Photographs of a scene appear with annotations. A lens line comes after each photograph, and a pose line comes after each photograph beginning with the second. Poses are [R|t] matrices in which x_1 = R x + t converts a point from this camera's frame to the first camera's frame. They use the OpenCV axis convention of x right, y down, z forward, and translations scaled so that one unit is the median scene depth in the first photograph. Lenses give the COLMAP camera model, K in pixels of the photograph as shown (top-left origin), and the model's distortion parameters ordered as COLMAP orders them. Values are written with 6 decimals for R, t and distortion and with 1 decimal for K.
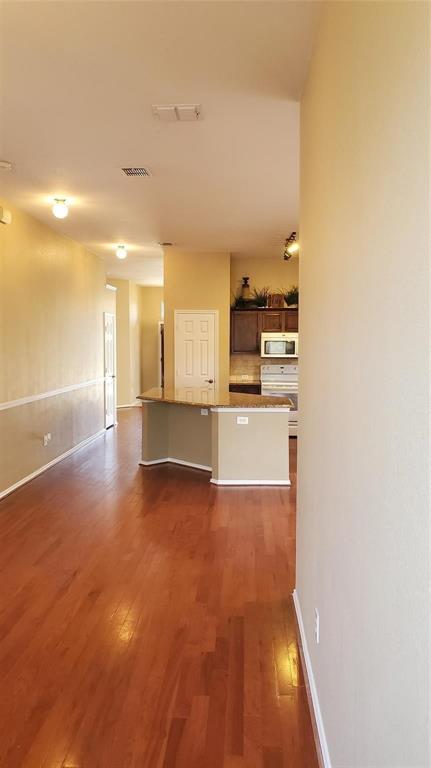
lens RADIAL K [[604.1, 0, 215.5], [0, 604.1, 384.0], [0, 0, 1]] dist [0.004477, 0.006708]
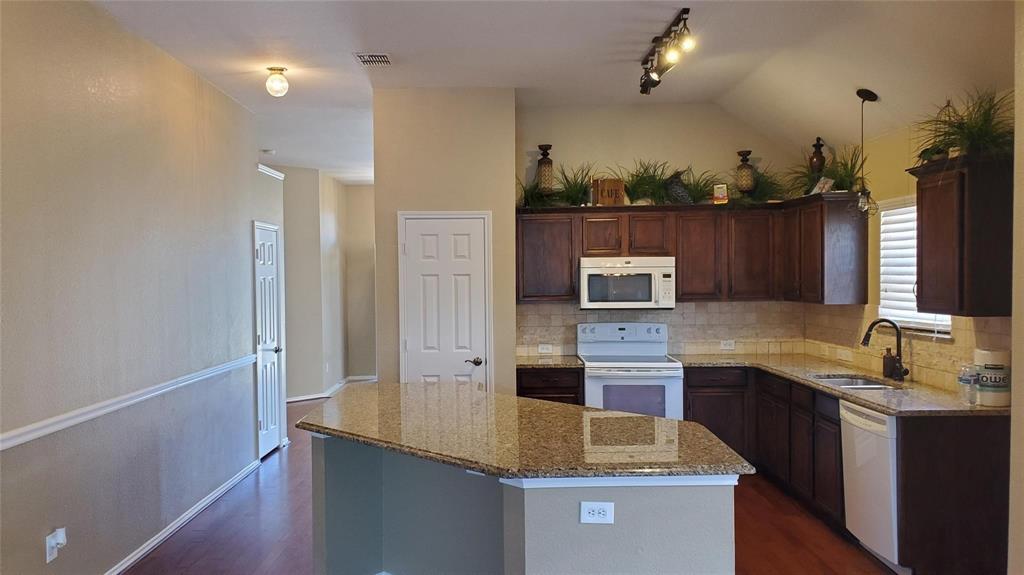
lens RADIAL K [[805.4, 0, 488.7], [0, 805.4, 292.7], [0, 0, 1]] dist [0.004477, 0.006708]
pose [[0.999344, -0.014468, 0.033206, -0.018475], [0.016129, 0.998604, -0.050303, -0.025709], [-0.032432, 0.050806, 0.998182, 0.361136]]
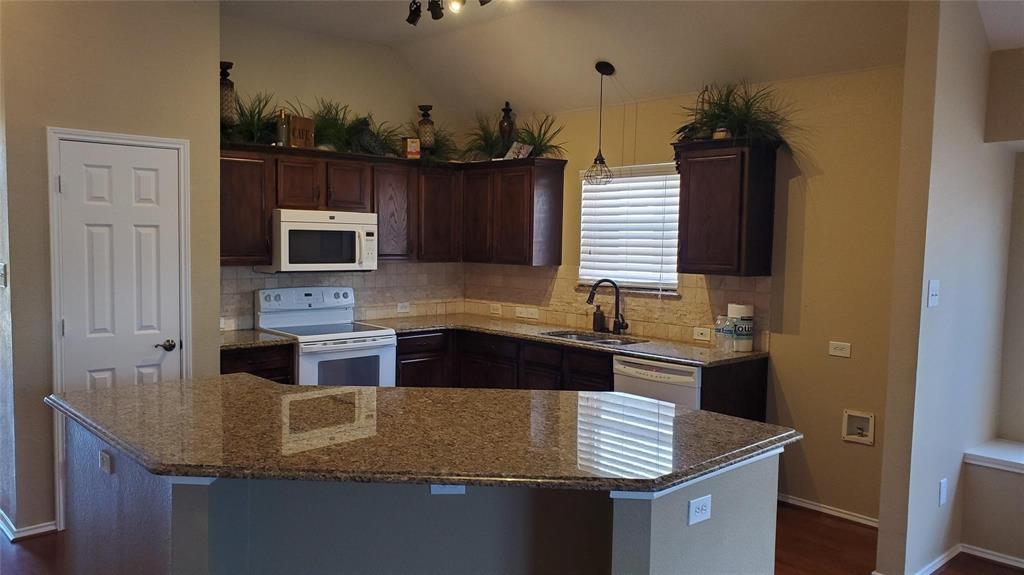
lens RADIAL K [[785.6, 0, 512.0], [0, 785.6, 287.5], [0, 0, 1]] dist [0.047779, -0.003257]
pose [[0.696851, -0.039698, 0.716116, -0.186003], [0.037799, 0.999112, 0.018603, -0.037369], [-0.716219, 0.014105, 0.697733, 0.527797]]
